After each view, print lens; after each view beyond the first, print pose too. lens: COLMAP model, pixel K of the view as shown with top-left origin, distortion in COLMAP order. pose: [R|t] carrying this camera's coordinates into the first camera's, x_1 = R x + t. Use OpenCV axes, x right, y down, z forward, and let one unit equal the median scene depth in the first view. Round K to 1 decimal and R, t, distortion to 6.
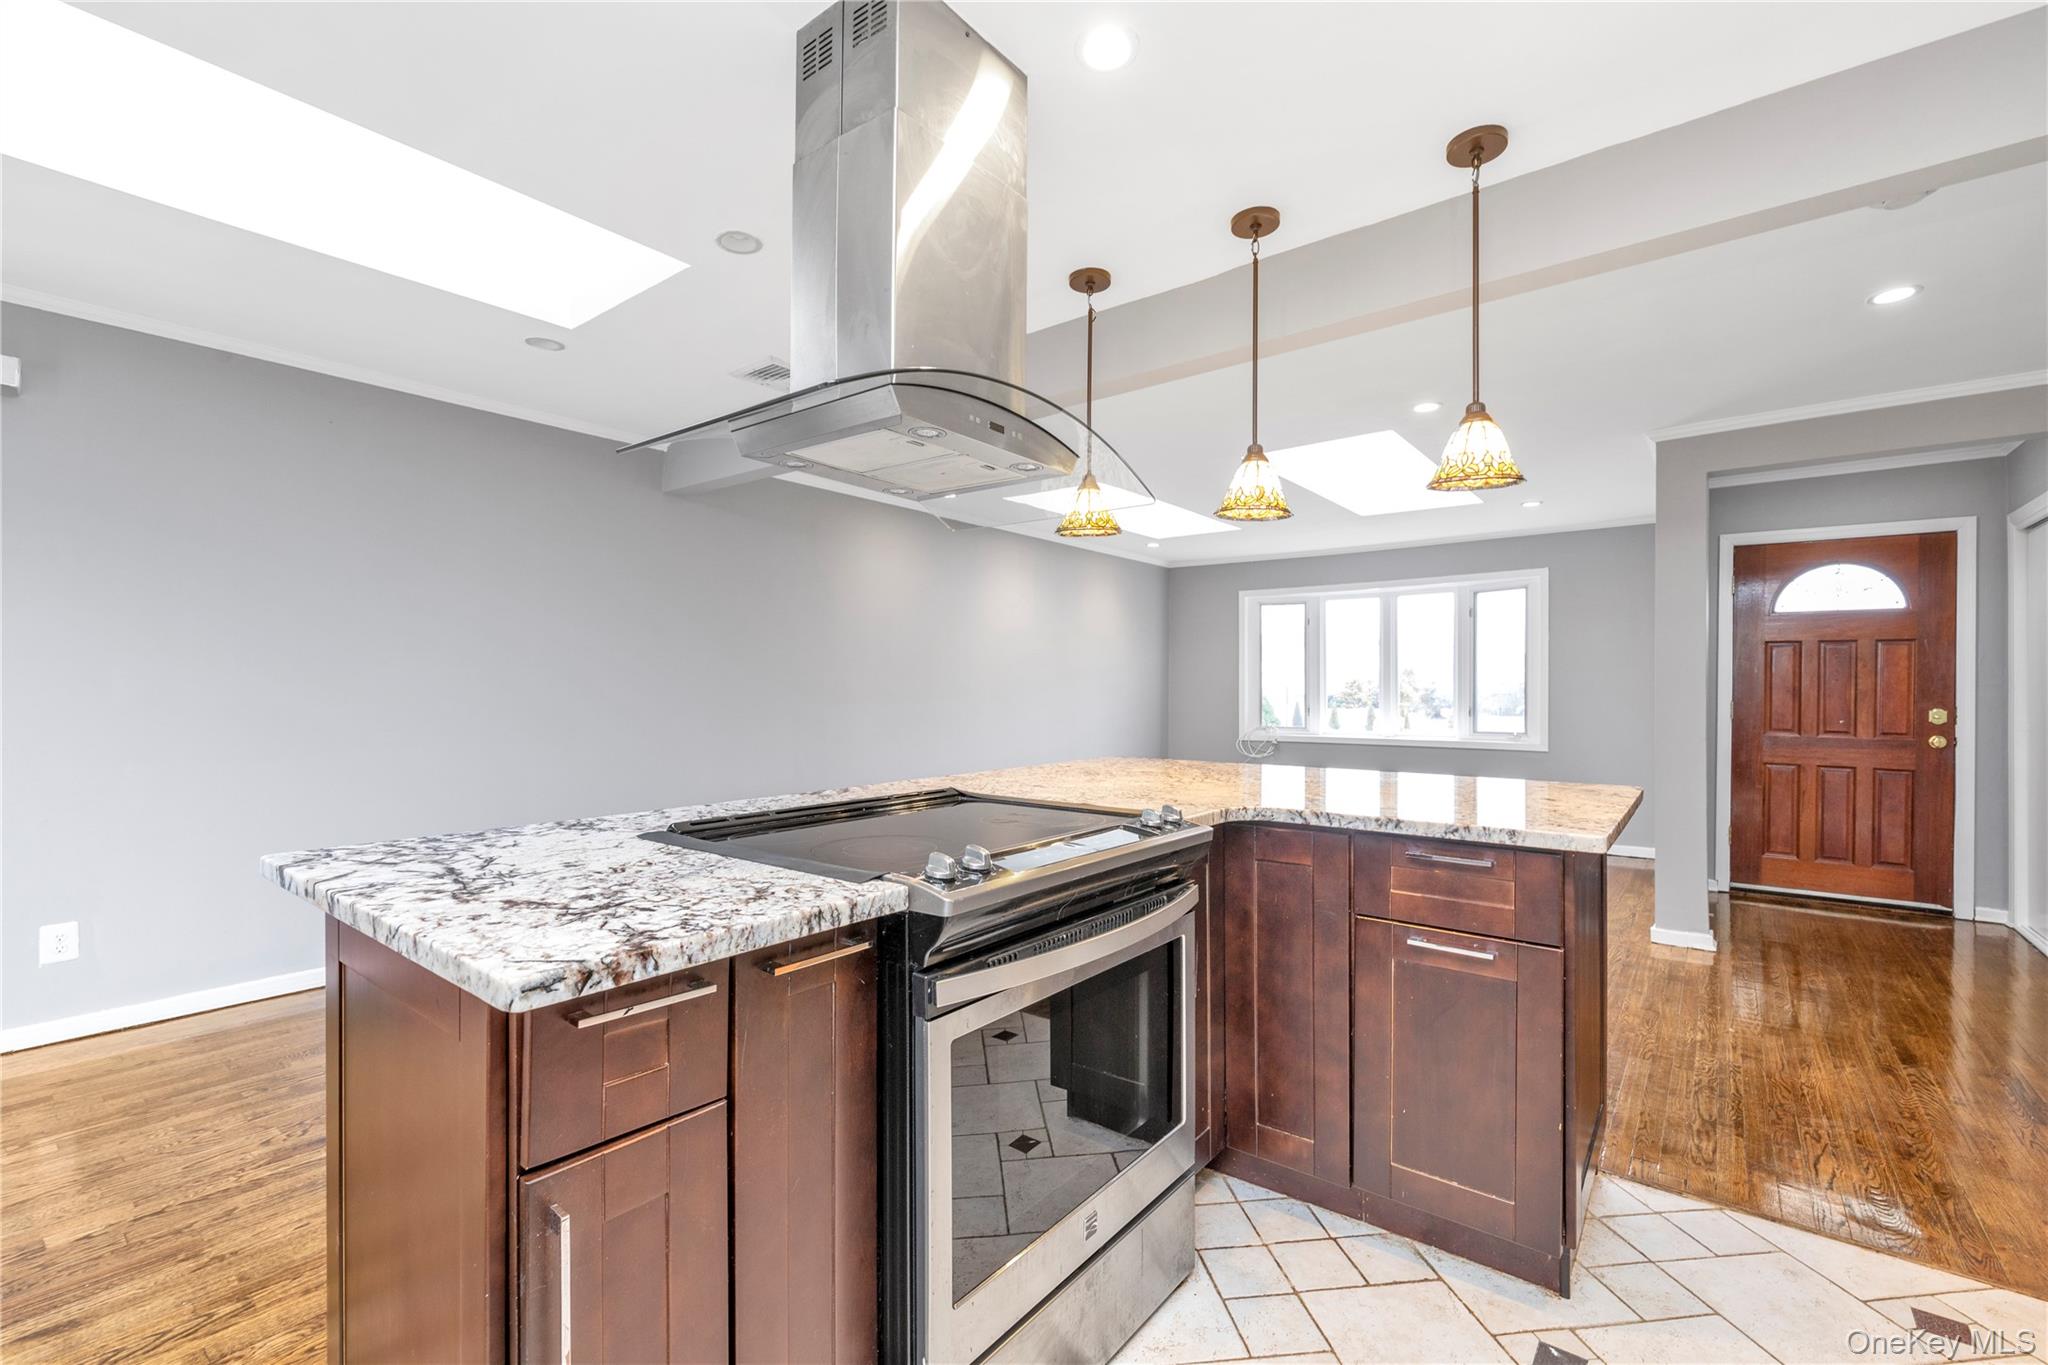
lens RADIAL K [[879.2, 0, 1018.6], [0, 879.2, 691.5], [0, 0, 1]] dist [0.000514, 0.000021]
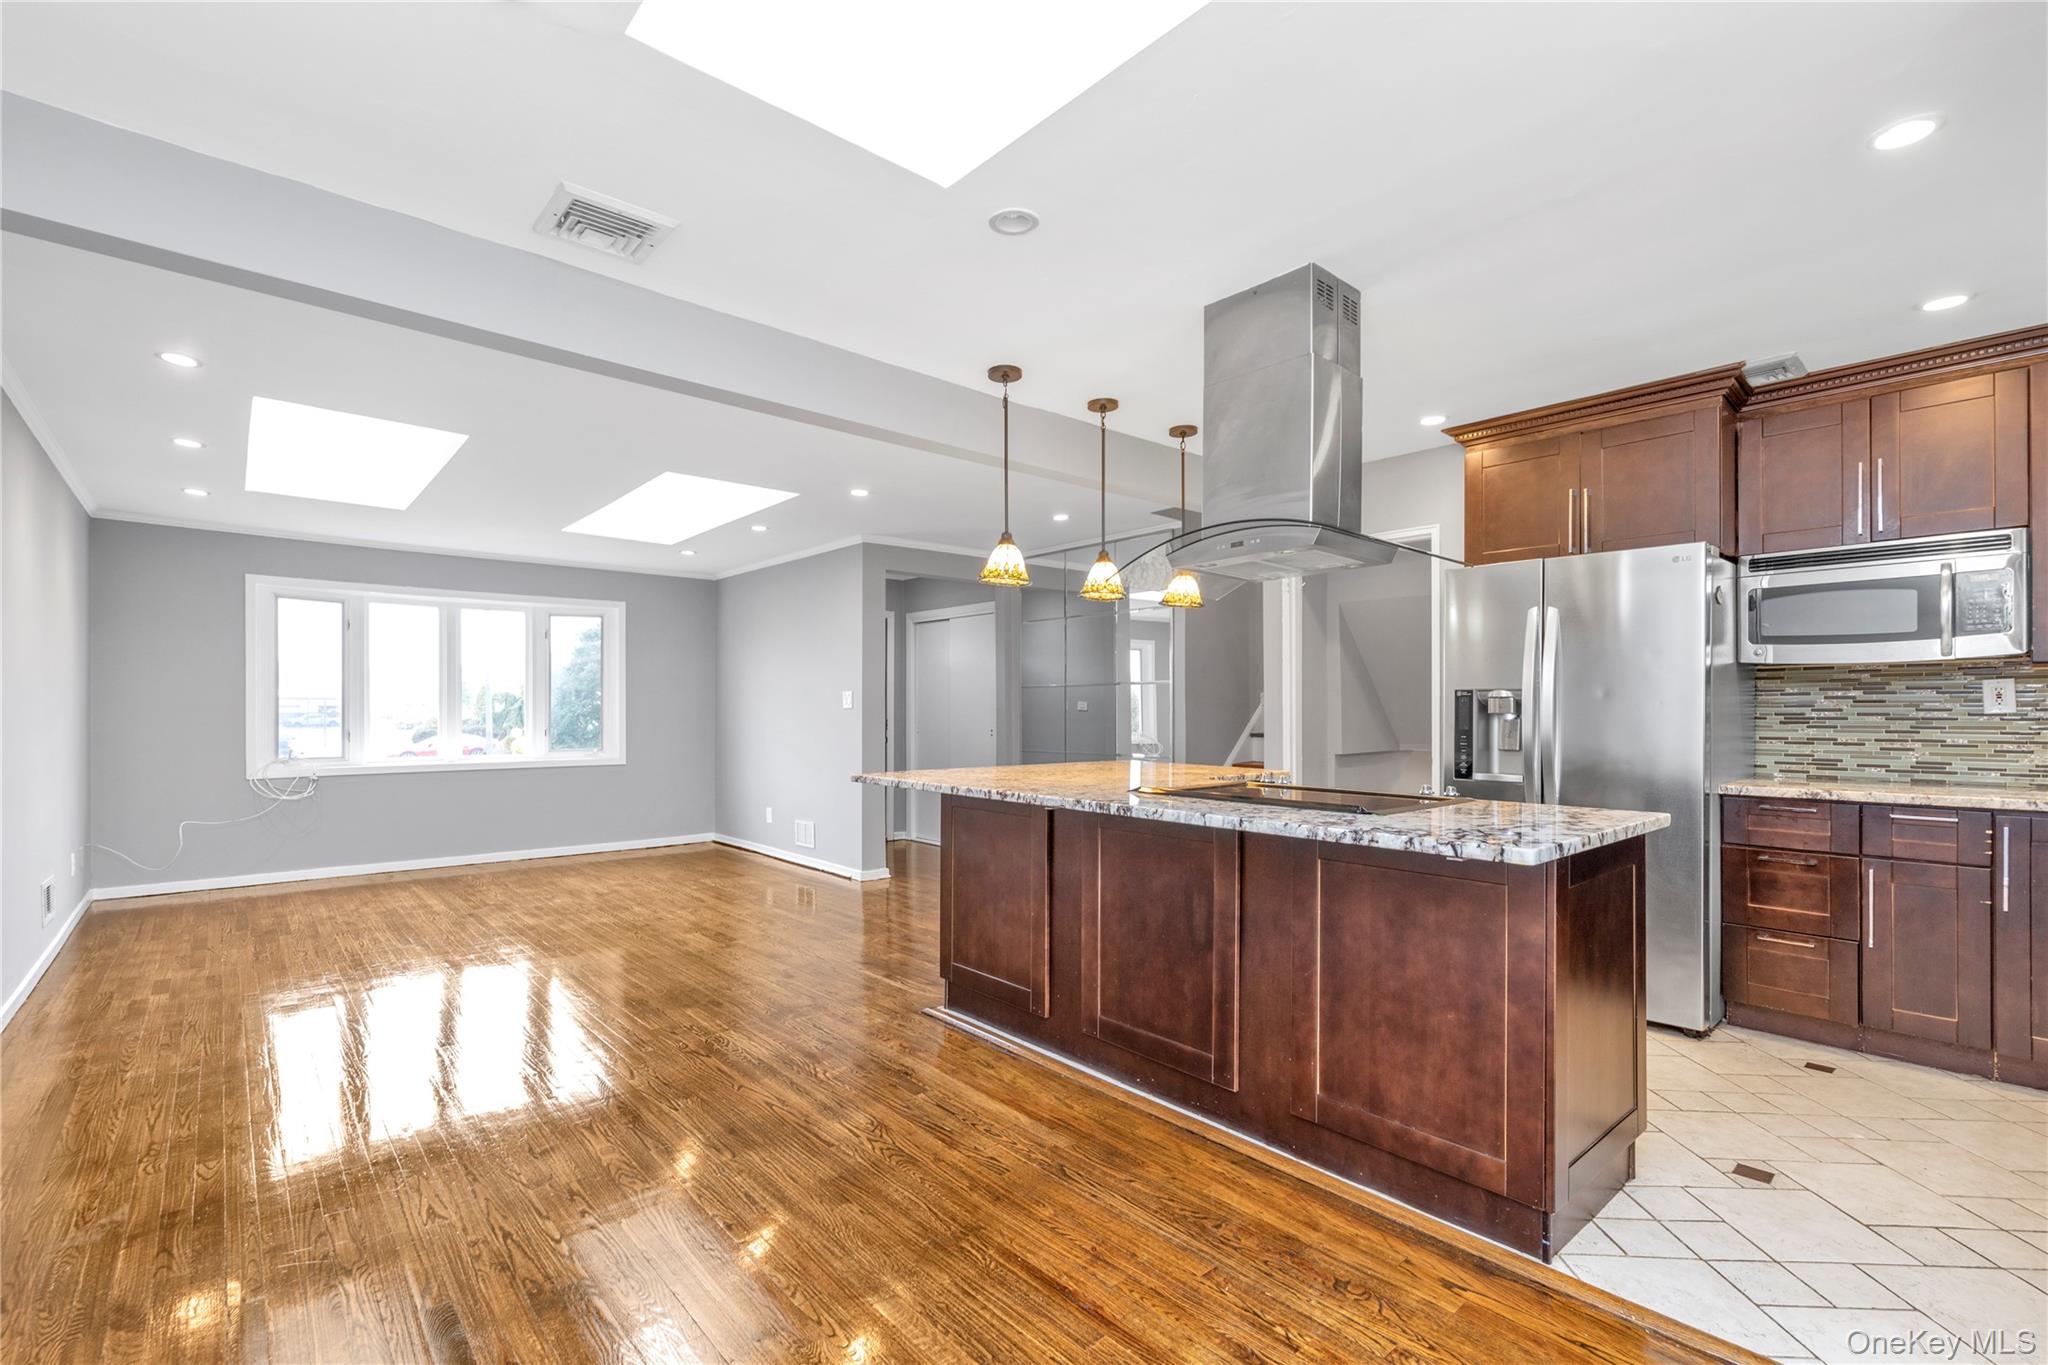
lens RADIAL K [[910.1, 0, 1006.7], [0, 910.1, 708.9], [0, 0, 1]] dist [-0.000417, 0.000183]
pose [[0.182181, -0.000105, 0.983265, -0.690758], [0.001555, 0.999999, -0.000181, -0.003034], [-0.983264, 0.001562, 0.182181, 0.458355]]
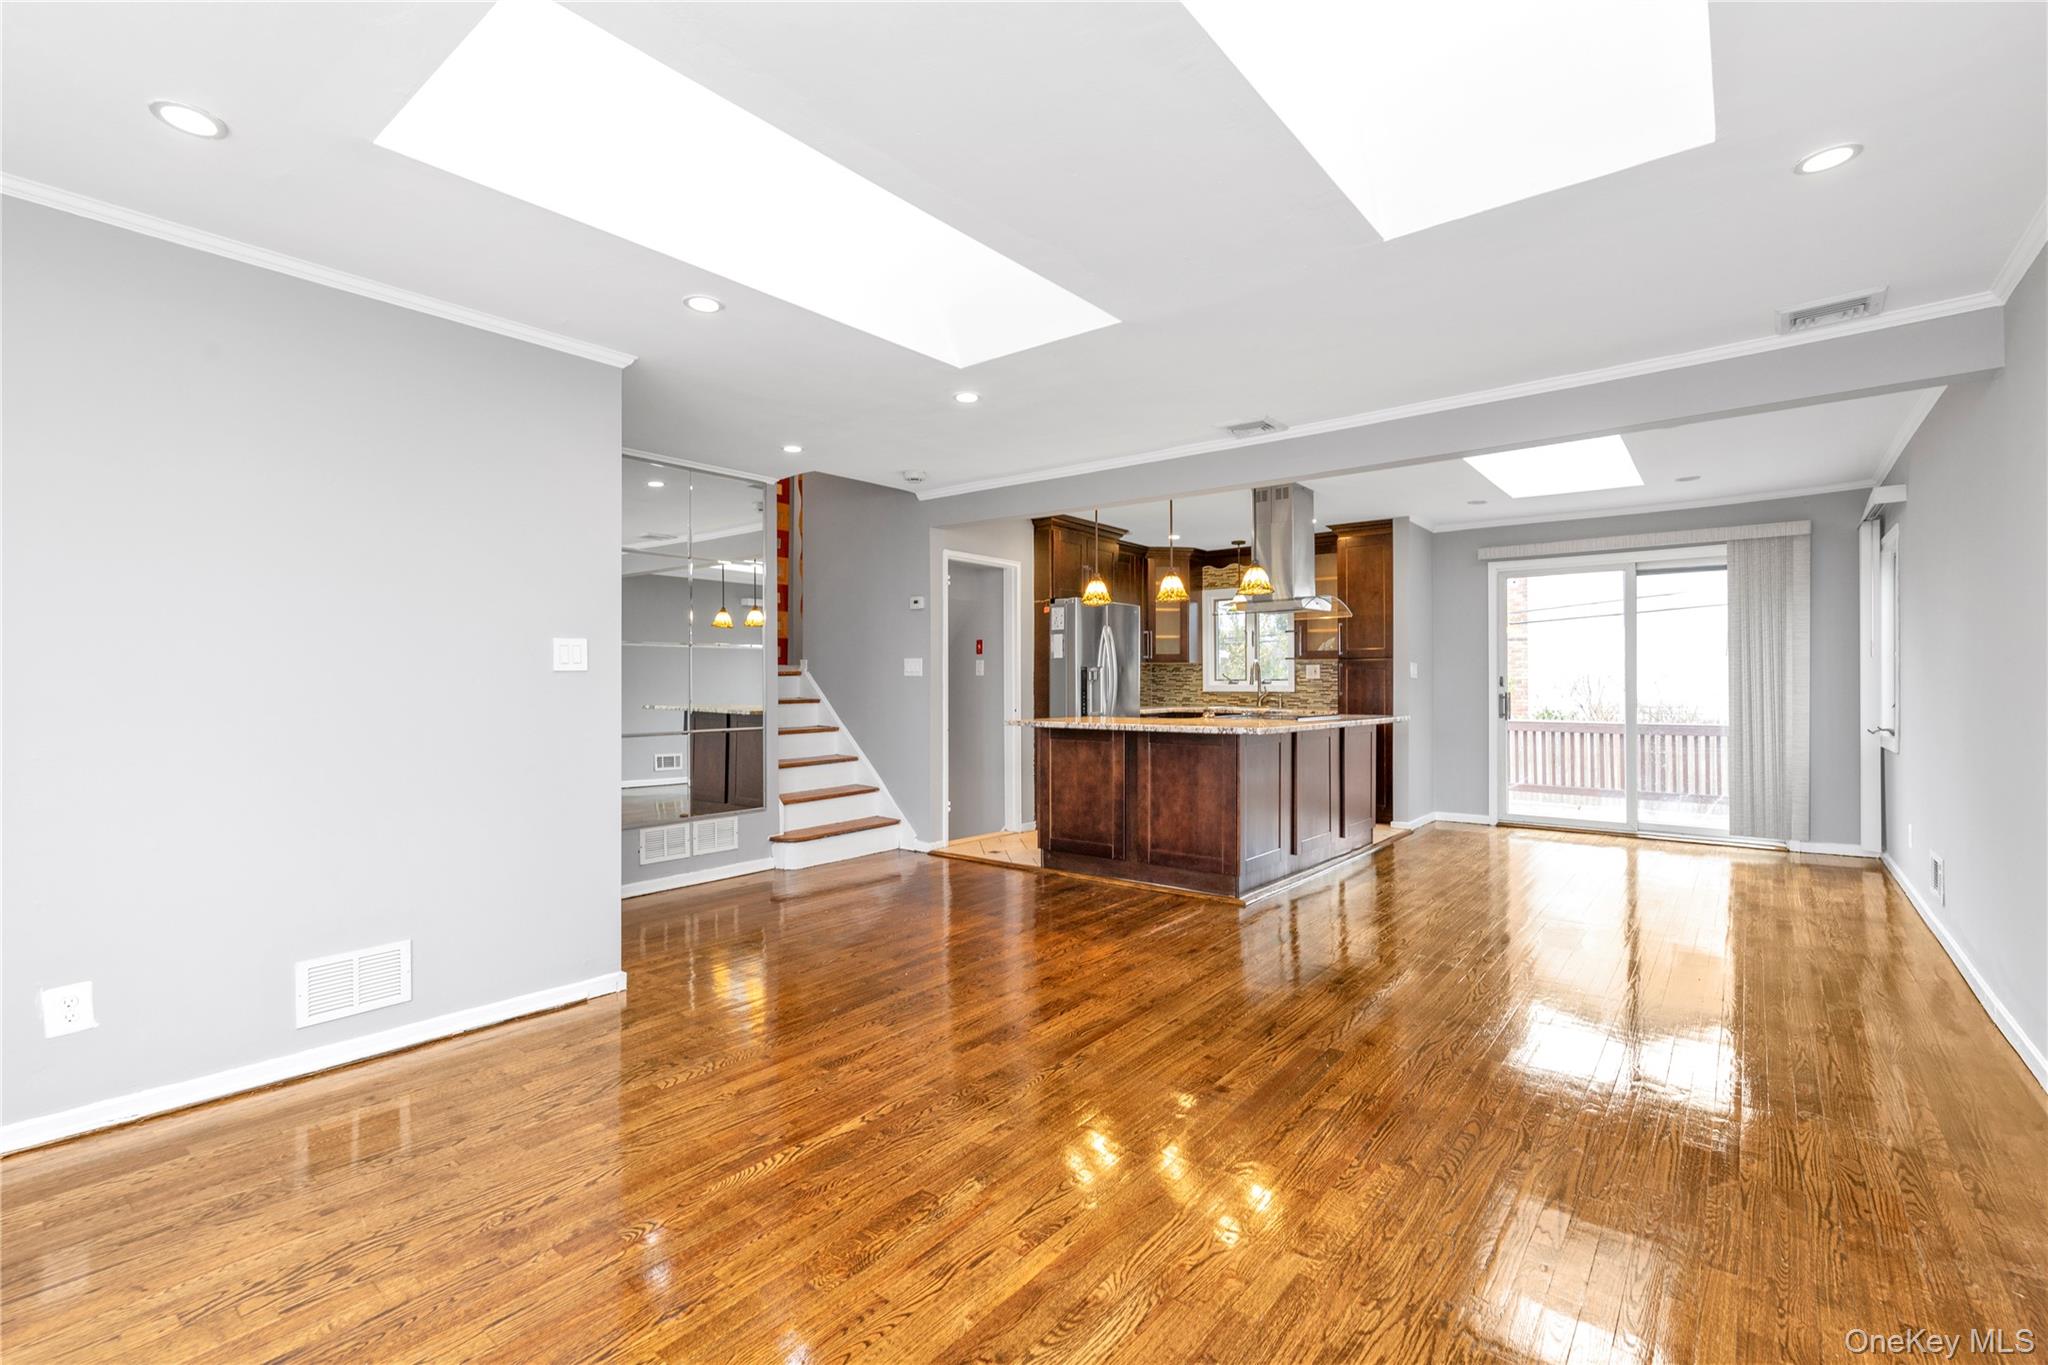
lens RADIAL K [[908.7, 0, 1019.5], [0, 908.7, 676.0], [0, 0, 1]] dist [-0.000010, -0.000099]
pose [[-0.999992, -0.001267, 0.003743, 0.337562], [-0.001281, 0.999992, -0.003848, 0.001408], [-0.003738, -0.003852, -0.999986, 1.729443]]
